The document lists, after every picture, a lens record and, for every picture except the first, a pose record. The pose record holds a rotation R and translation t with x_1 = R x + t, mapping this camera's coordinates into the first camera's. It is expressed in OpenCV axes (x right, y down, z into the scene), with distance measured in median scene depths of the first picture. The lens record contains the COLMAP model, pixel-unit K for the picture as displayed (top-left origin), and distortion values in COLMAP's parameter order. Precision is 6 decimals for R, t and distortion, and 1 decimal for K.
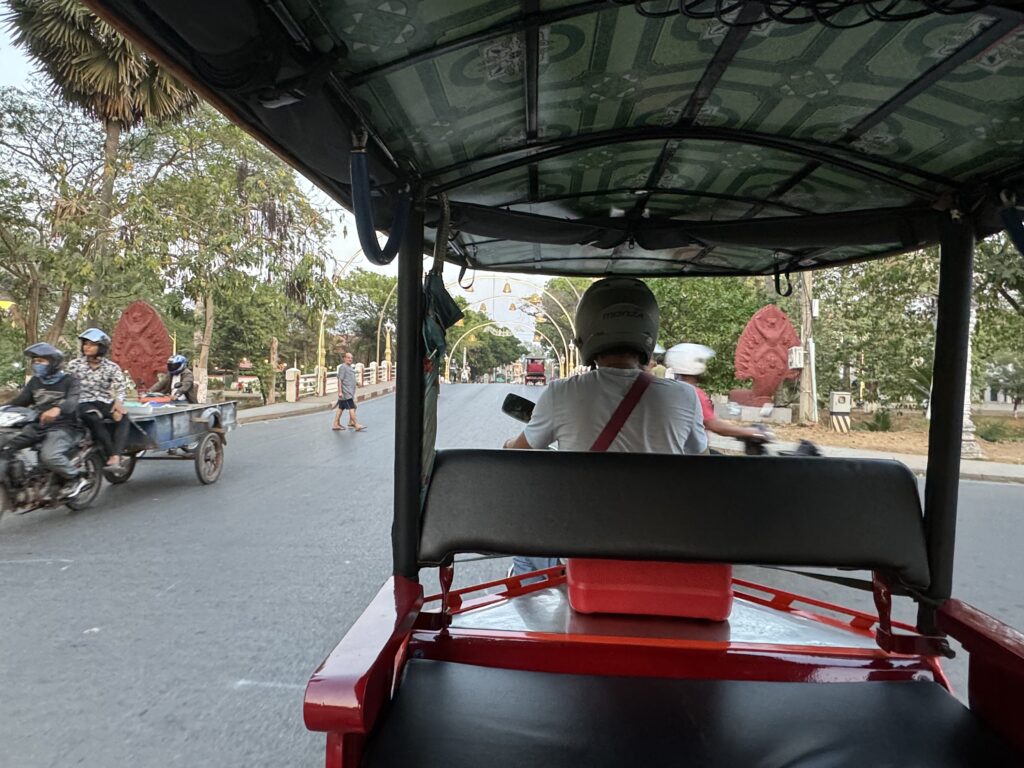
lens RADIAL K [[637.8, 0, 508.1], [0, 637.8, 383.9], [0, 0, 1]] dist [-0.001841, -0.000478]
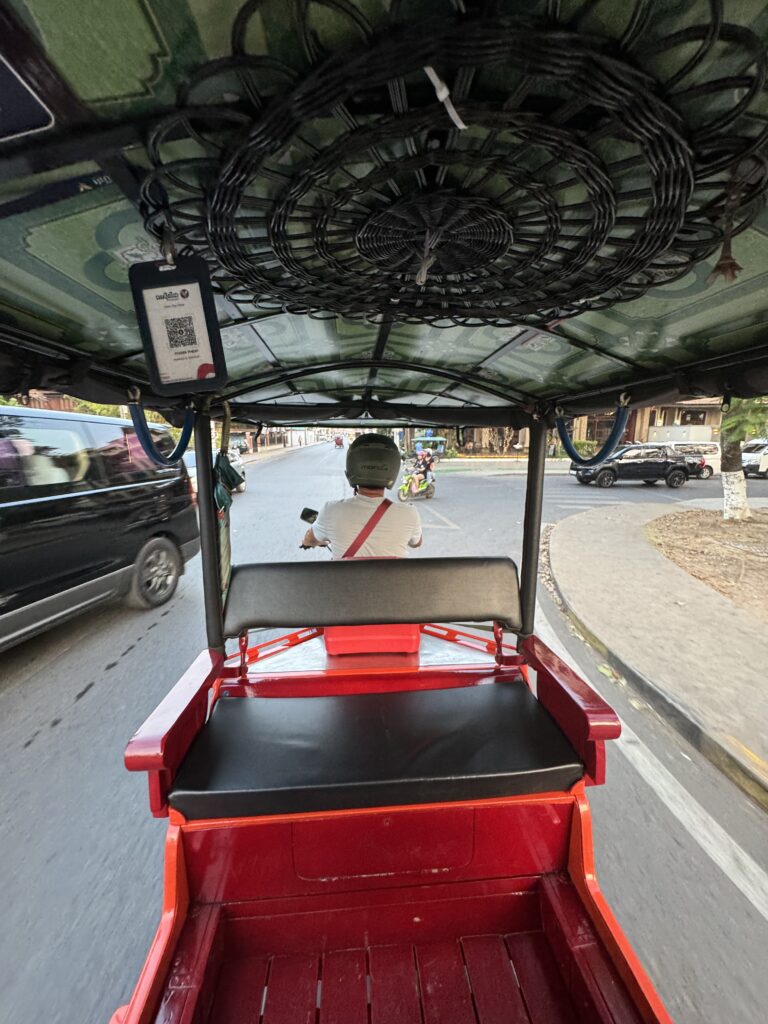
lens RADIAL K [[407.0, 0, 386.5], [0, 407.0, 512.1], [0, 0, 1]] dist [-0.000746, 0.000023]
pose [[0.988702, -0.042806, 0.143654, 0.128935], [0.028913, 0.994821, 0.097444, -0.118840], [-0.147081, -0.092189, 0.984819, -0.030979]]
